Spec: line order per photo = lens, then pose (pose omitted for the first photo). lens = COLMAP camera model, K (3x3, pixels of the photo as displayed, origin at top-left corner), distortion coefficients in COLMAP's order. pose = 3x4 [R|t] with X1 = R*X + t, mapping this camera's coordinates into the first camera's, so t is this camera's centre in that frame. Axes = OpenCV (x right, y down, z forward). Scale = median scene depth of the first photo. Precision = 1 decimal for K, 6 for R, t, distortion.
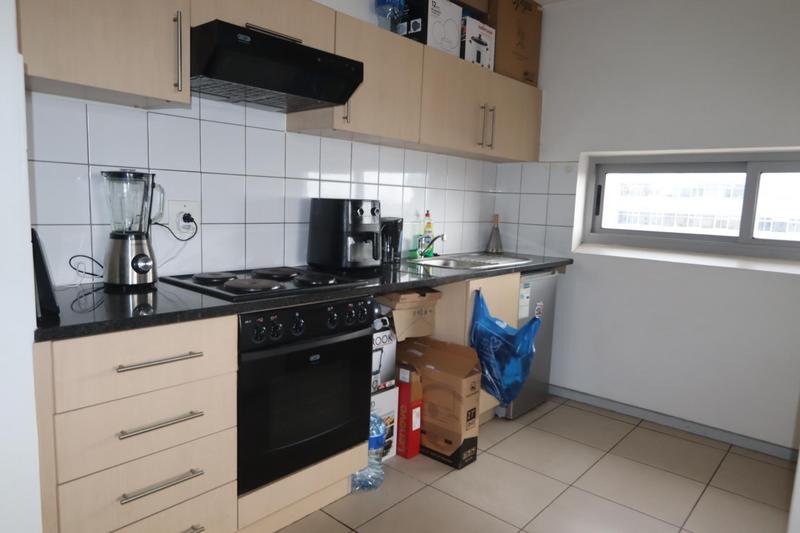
lens RADIAL K [[539.6, 0, 400.3], [0, 539.6, 267.2], [0, 0, 1]] dist [0.004755, 0.005627]
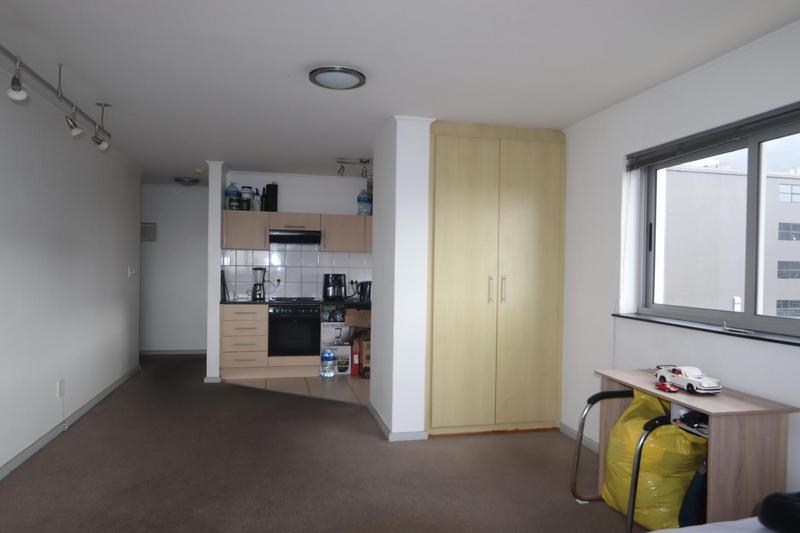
lens RADIAL K [[539.6, 0, 398.8], [0, 539.6, 266.9], [0, 0, 1]] dist [0.004755, 0.005627]
pose [[0.800903, -0.021612, -0.598403, 2.306236], [-0.058833, 0.991673, -0.114557, 0.173928], [0.595896, 0.126955, 0.792963, -1.272024]]
